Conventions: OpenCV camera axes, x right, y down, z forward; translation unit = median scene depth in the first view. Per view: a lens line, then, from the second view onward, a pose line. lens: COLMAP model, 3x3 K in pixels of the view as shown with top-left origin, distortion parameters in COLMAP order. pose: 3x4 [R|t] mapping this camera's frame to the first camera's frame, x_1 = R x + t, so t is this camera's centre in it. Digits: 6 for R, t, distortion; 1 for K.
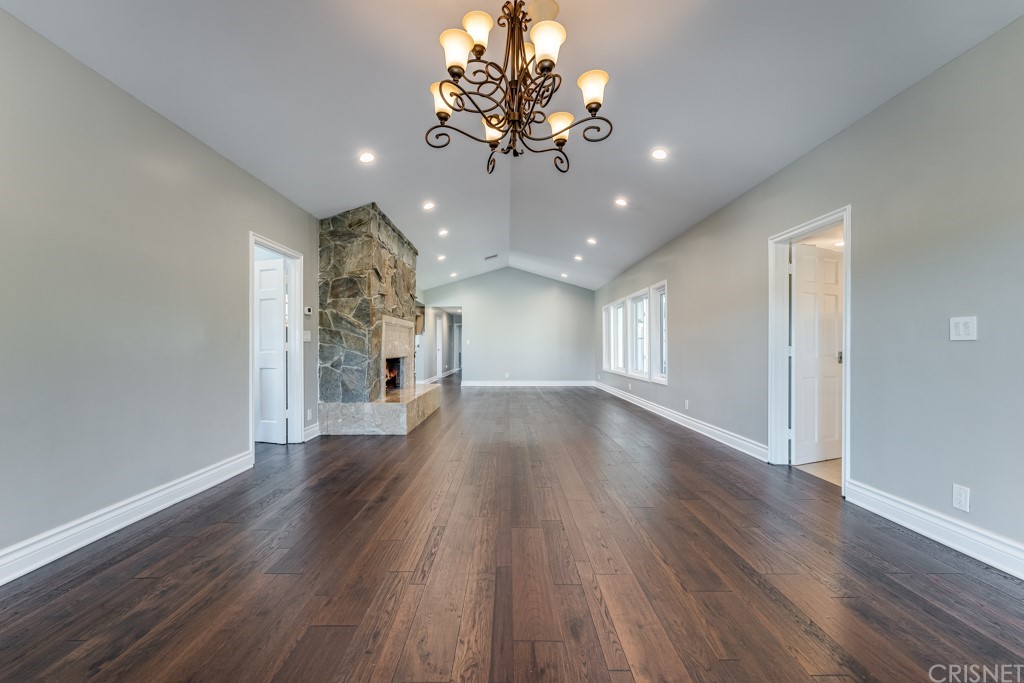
lens RADIAL K [[415.7, 0, 512.0], [0, 415.7, 341.5], [0, 0, 1]] dist [0.003171, 0.000358]
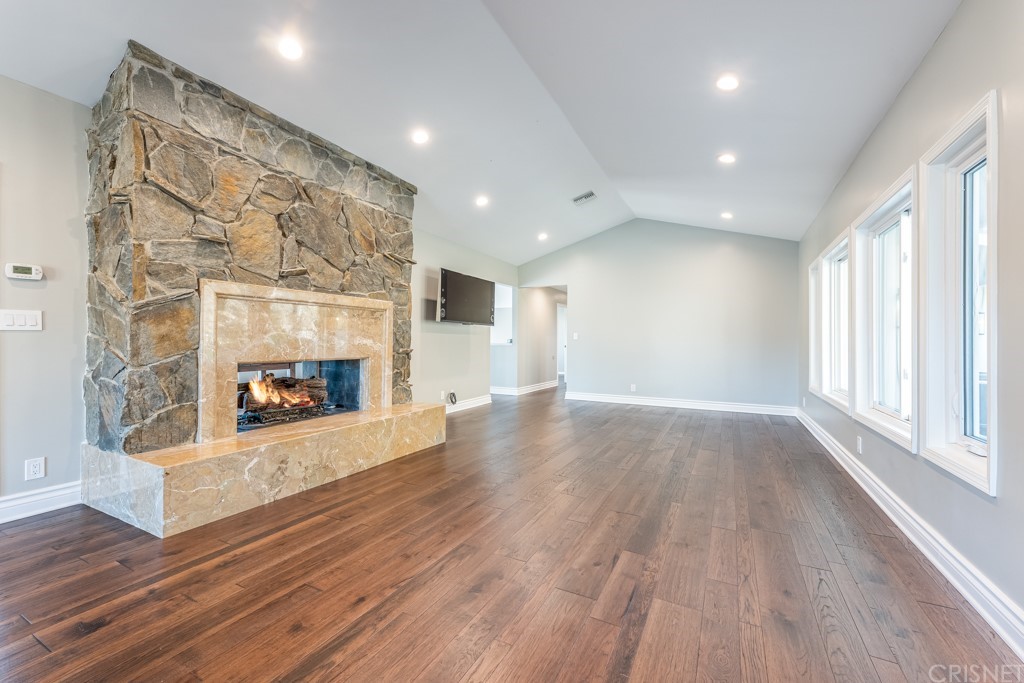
lens RADIAL K [[415.7, 0, 512.0], [0, 415.7, 341.5], [0, 0, 1]] dist [0.003171, 0.000358]
pose [[0.880813, 0.004612, -0.473442, 0.150392], [0.000309, 0.999947, 0.010316, 0.004052], [0.473464, -0.009233, 0.880765, 0.407654]]
